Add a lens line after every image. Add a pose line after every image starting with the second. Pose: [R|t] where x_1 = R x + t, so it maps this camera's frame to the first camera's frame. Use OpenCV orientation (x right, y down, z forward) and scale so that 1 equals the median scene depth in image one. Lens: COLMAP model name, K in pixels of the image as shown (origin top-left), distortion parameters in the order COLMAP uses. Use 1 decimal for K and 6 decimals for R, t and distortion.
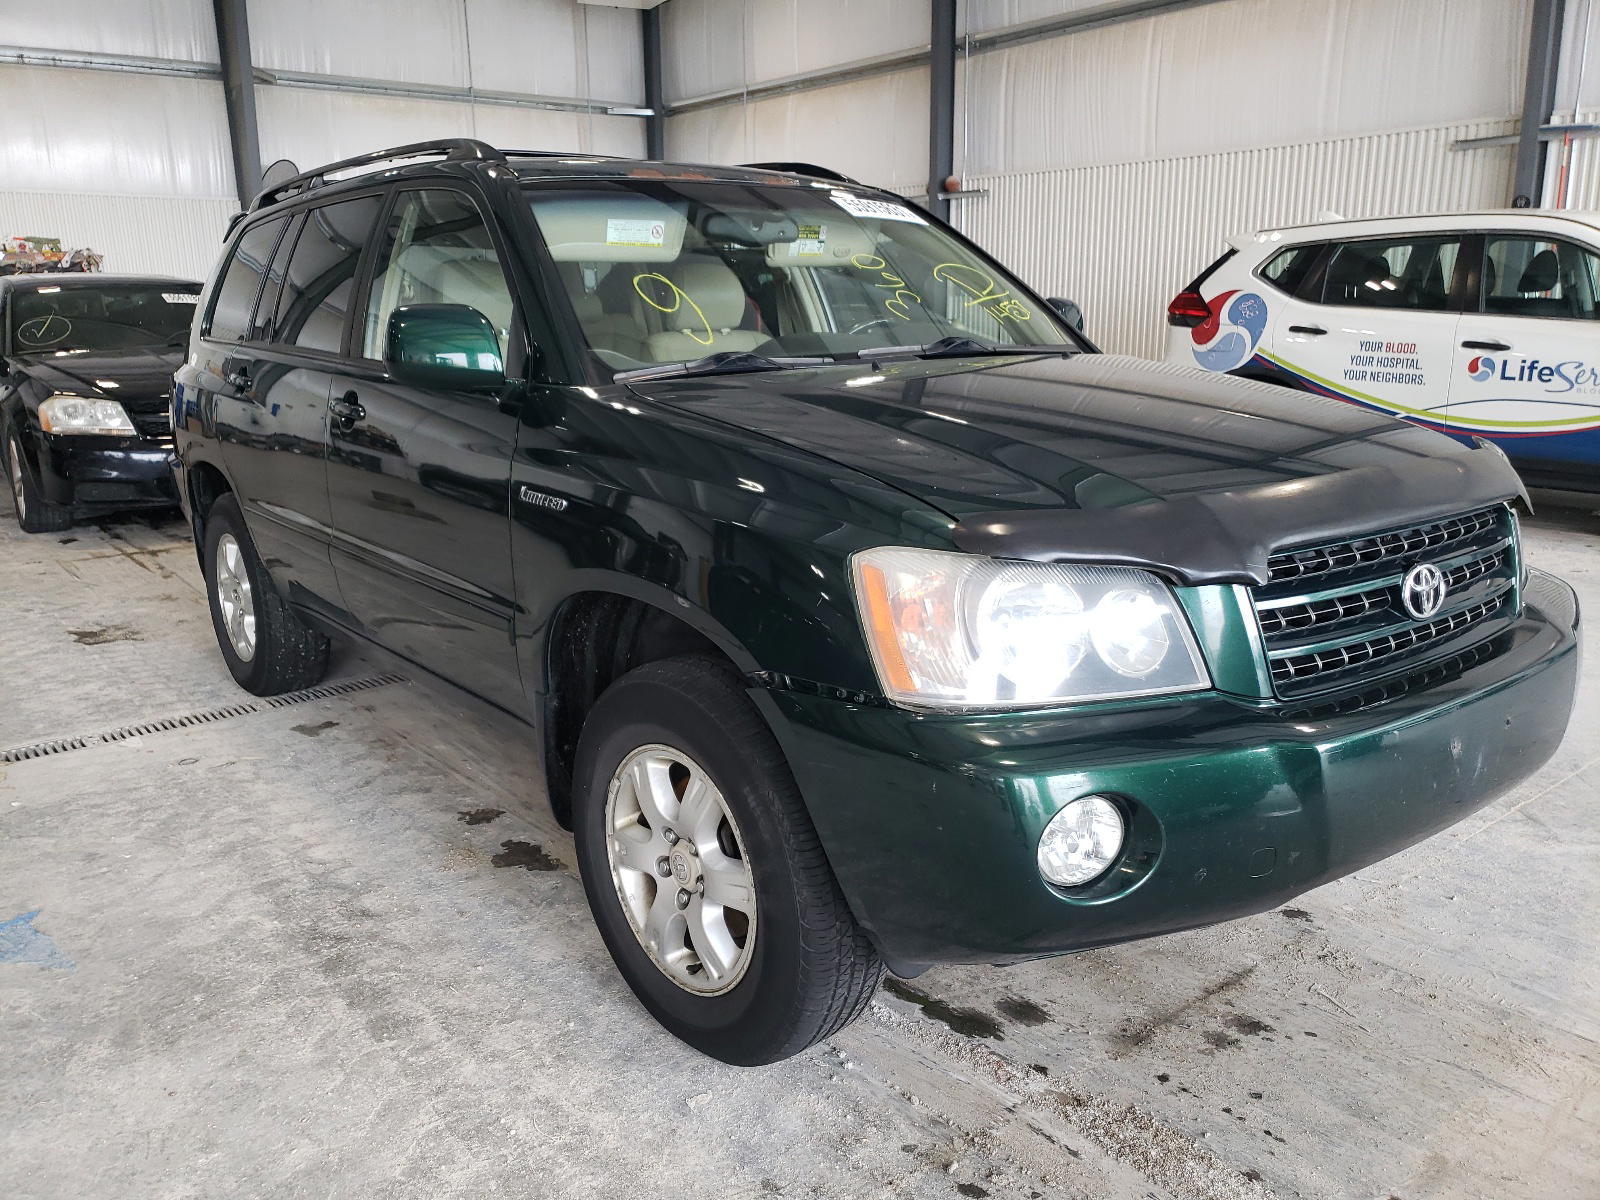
lens RADIAL K [[1203.1, 0, 789.4], [0, 1203.1, 591.9], [0, 0, 1]] dist [-0.008788, -0.007933]
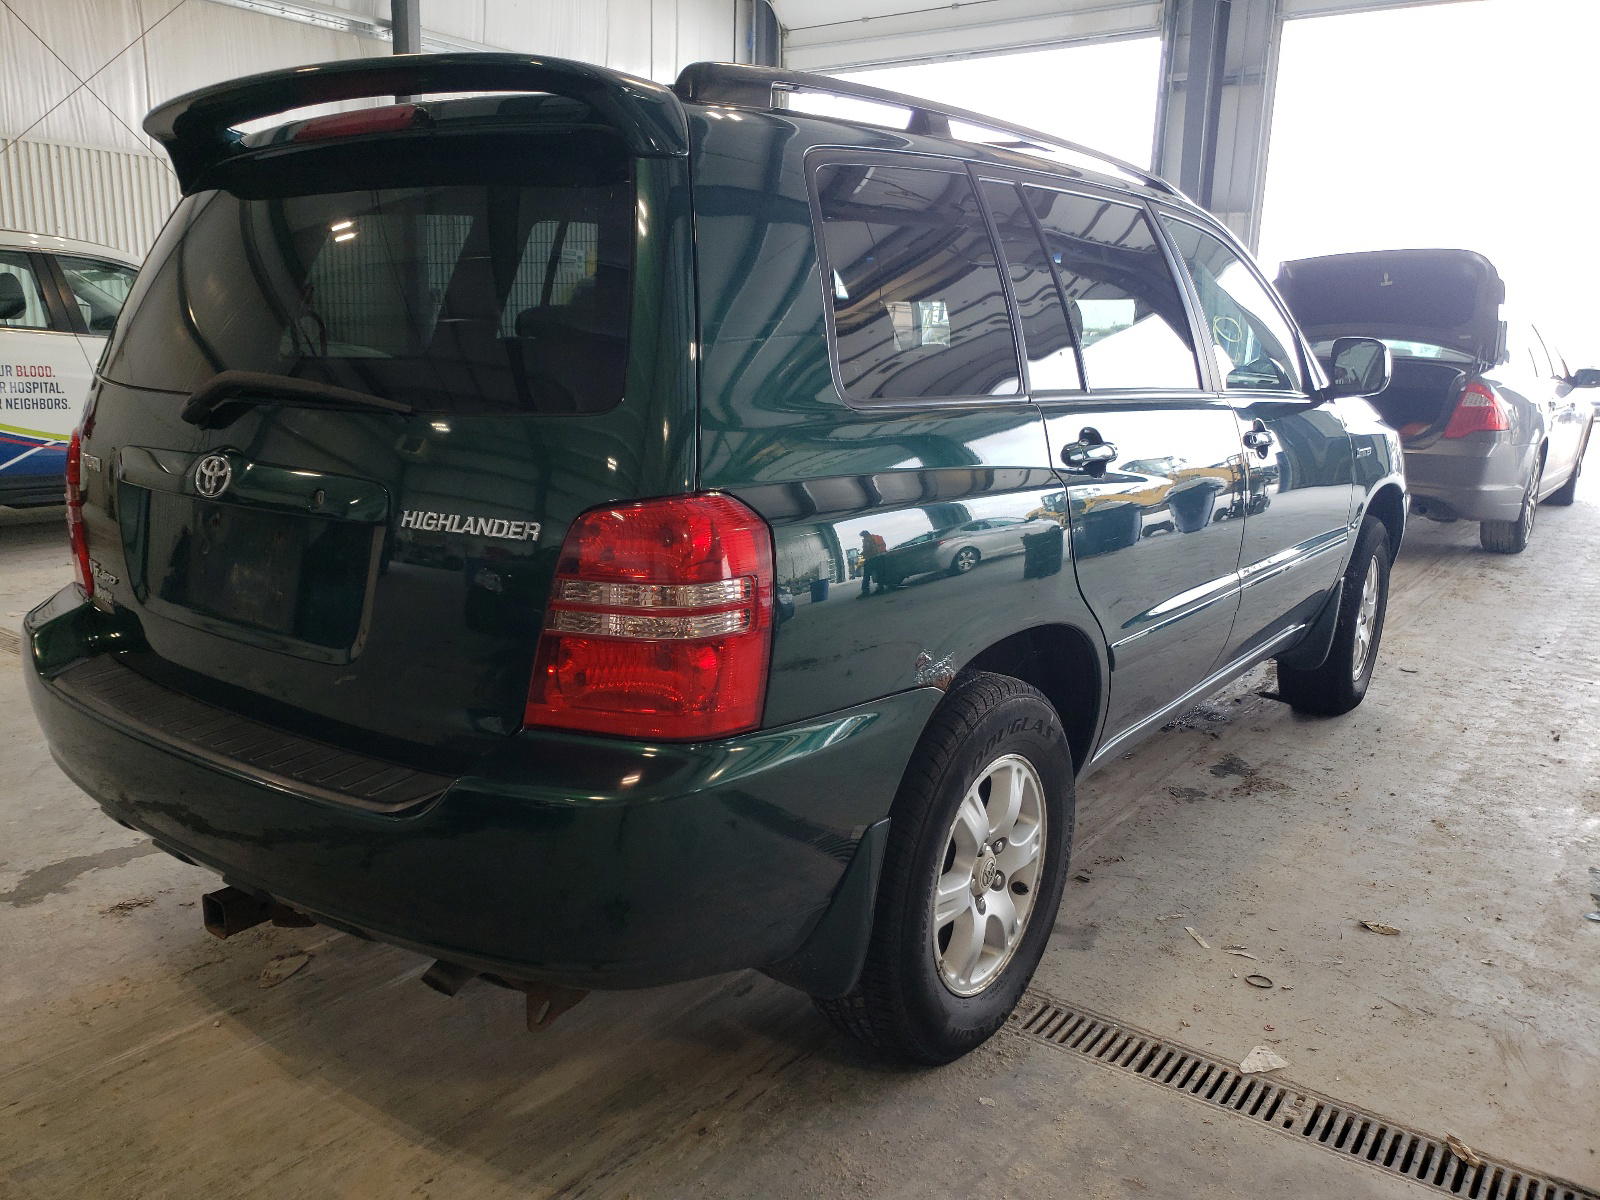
lens RADIAL K [[1193.4, 0, 798.1], [0, 1193.4, 600.5], [0, 0, 1]] dist [-0.004547, -0.001338]
pose [[-0.220724, -0.205427, 0.953457, -0.504689], [0.210245, 0.944564, 0.252182, -0.141783], [-0.952406, 0.256122, -0.165298, 0.627441]]
